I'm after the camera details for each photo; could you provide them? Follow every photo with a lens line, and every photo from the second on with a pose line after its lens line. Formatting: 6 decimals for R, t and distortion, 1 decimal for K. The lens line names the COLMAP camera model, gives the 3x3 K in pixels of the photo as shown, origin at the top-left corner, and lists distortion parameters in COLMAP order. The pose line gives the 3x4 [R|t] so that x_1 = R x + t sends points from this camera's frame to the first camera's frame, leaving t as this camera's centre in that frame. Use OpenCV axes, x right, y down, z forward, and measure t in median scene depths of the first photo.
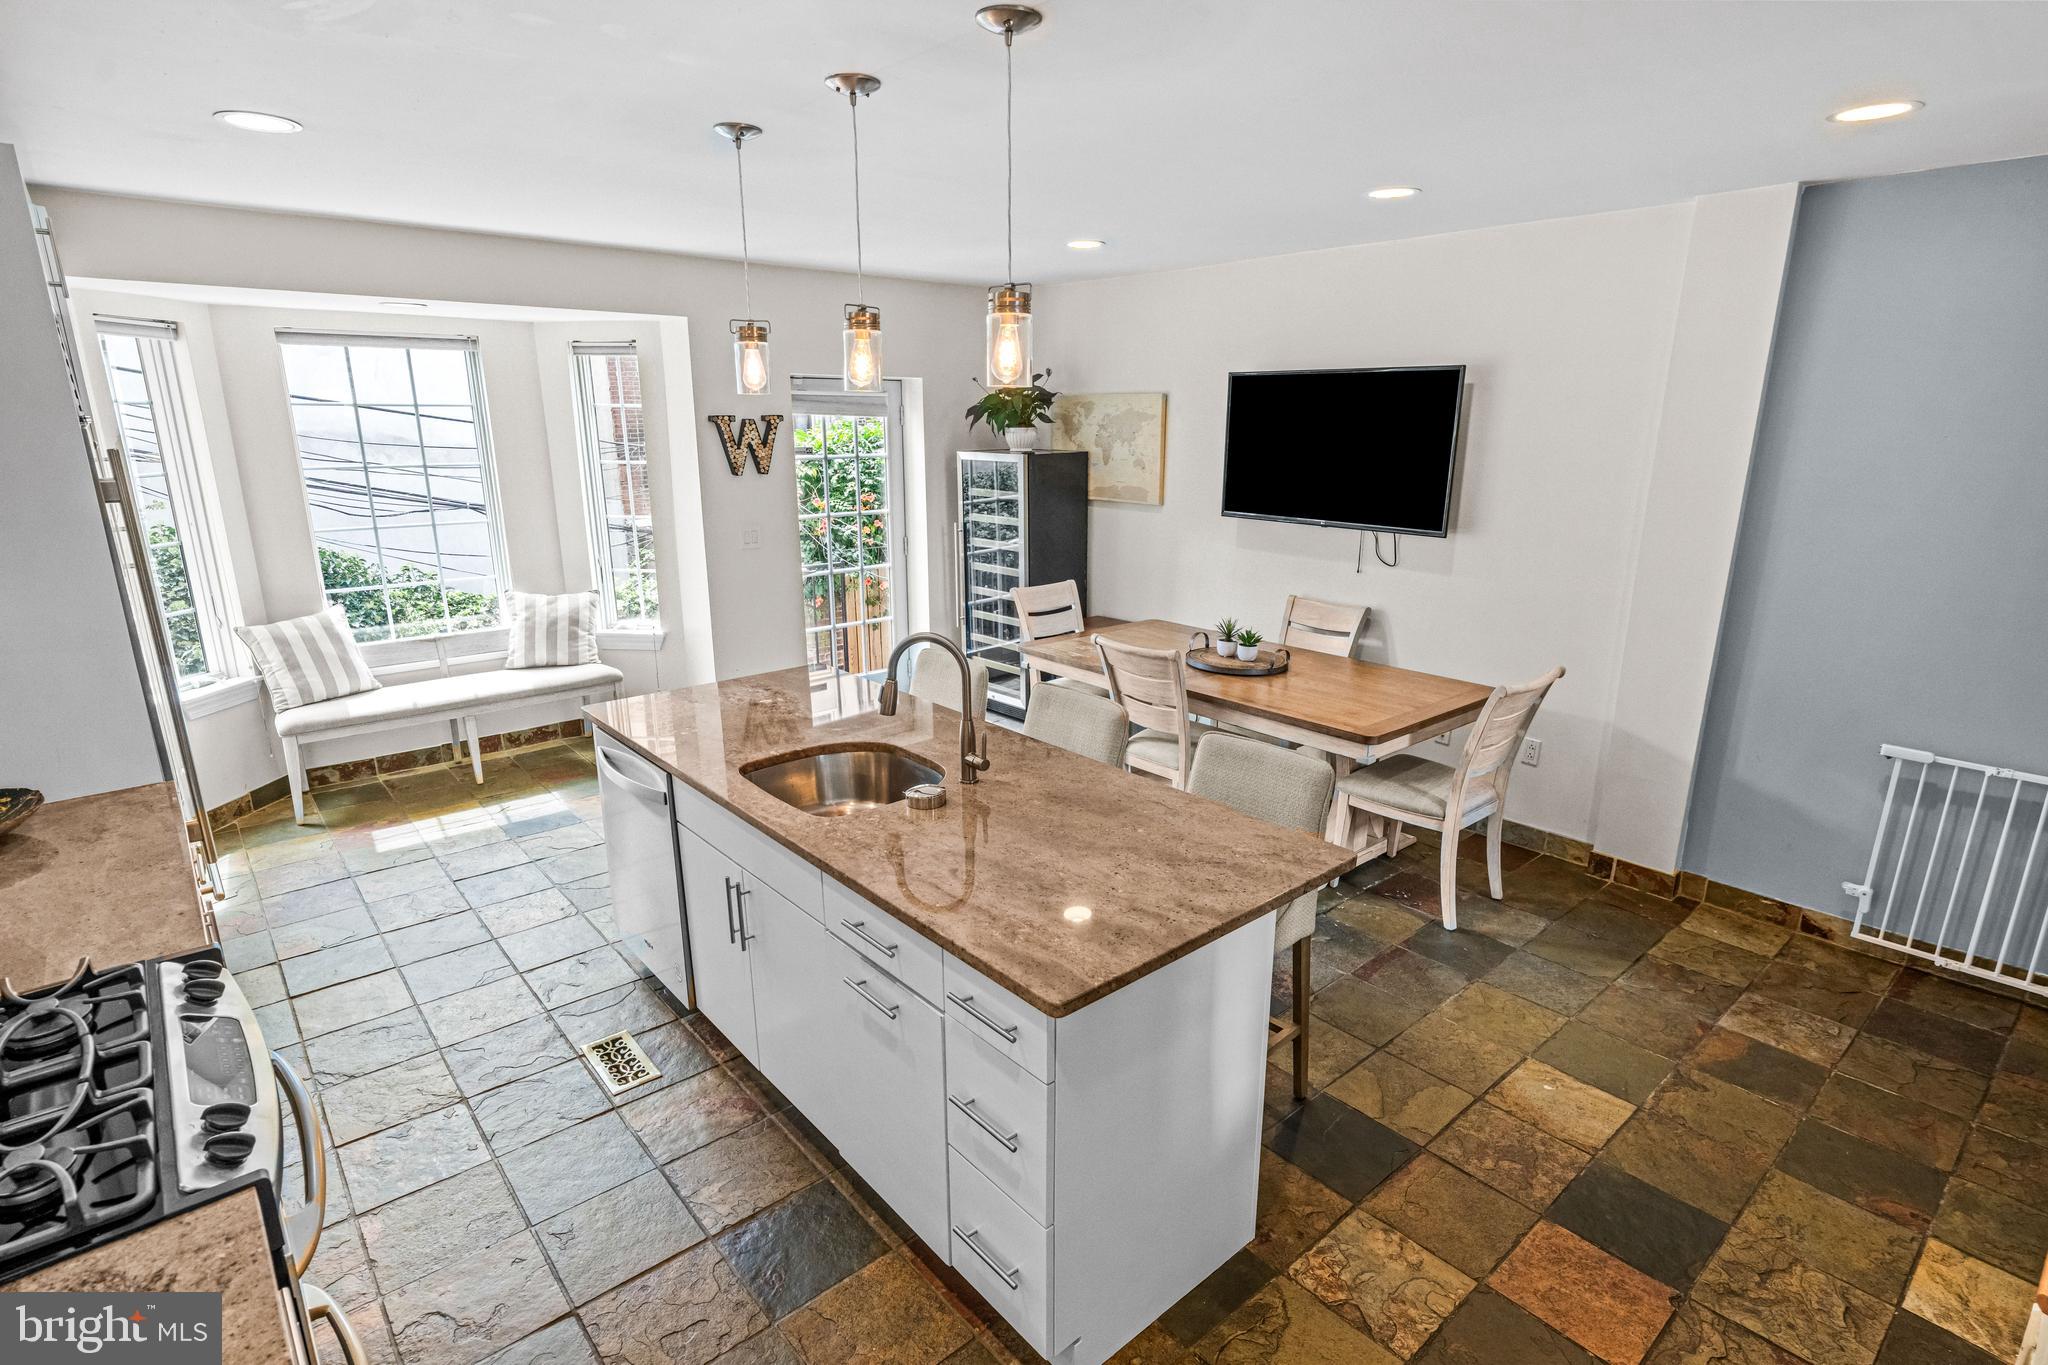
lens RADIAL K [[1022.5, 0, 1026.4], [0, 1022.5, 686.9], [0, 0, 1]] dist [0.004038, 0.000193]
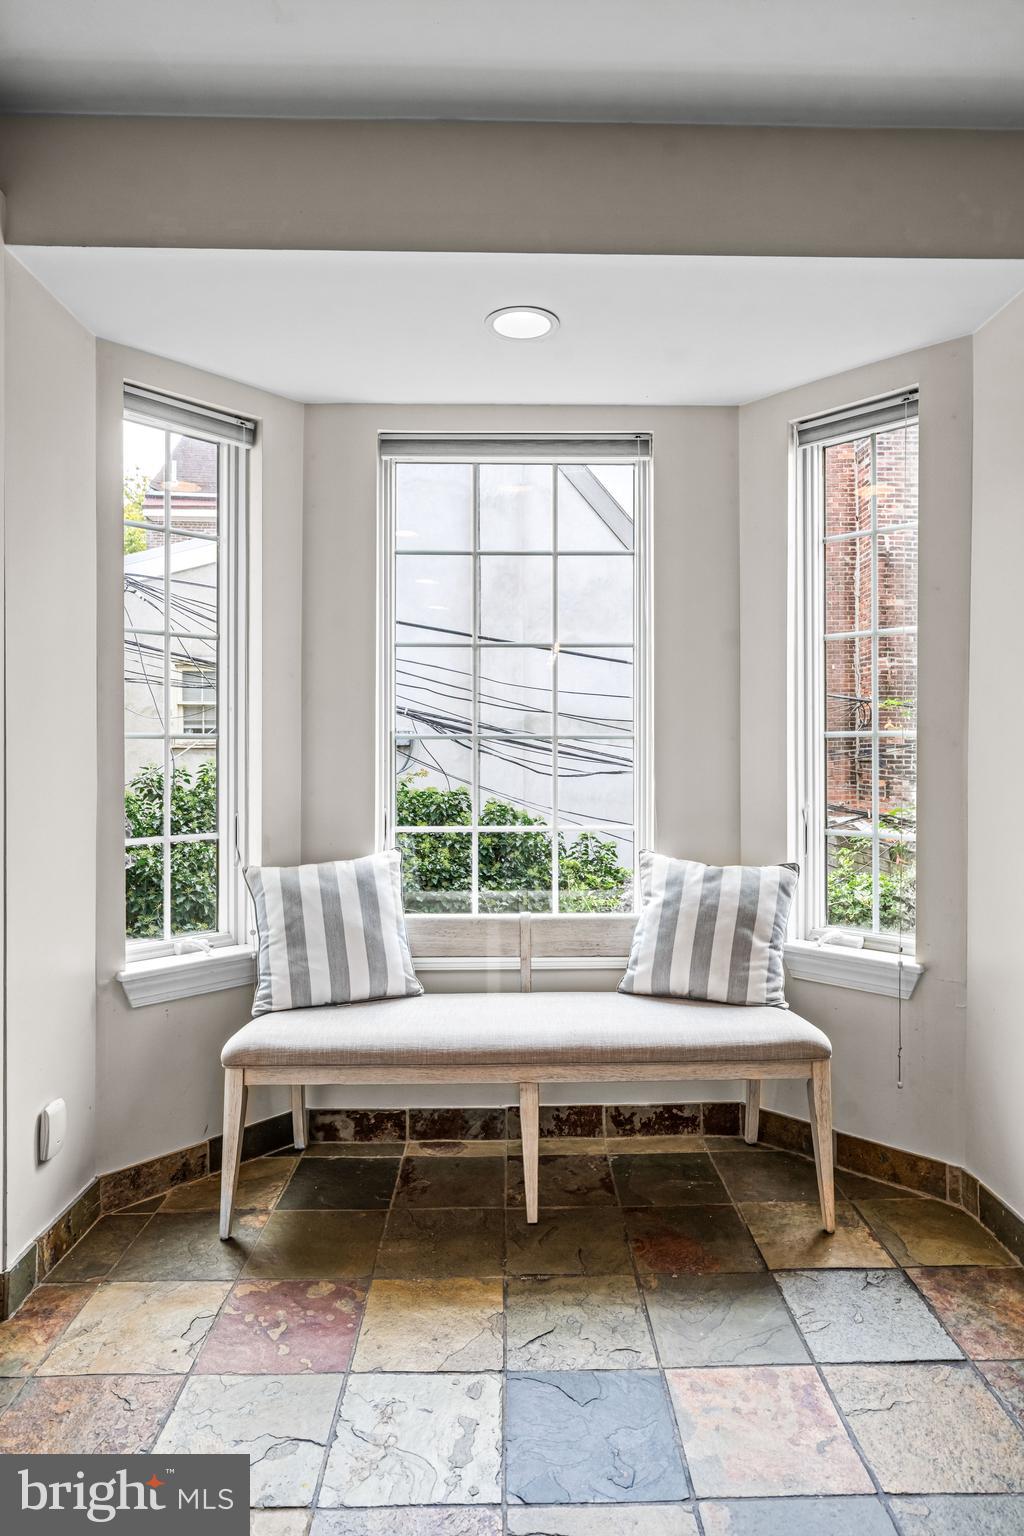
lens RADIAL K [[896.9, 0, 515.1], [0, 896.9, 756.5], [0, 0, 1]] dist [0.002060, -0.000150]
pose [[0.771682, 0.002082, -0.636006, -0.251758], [-0.160747, 0.968167, -0.191869, -0.038587], [0.615360, 0.250297, 0.747451, 0.585579]]
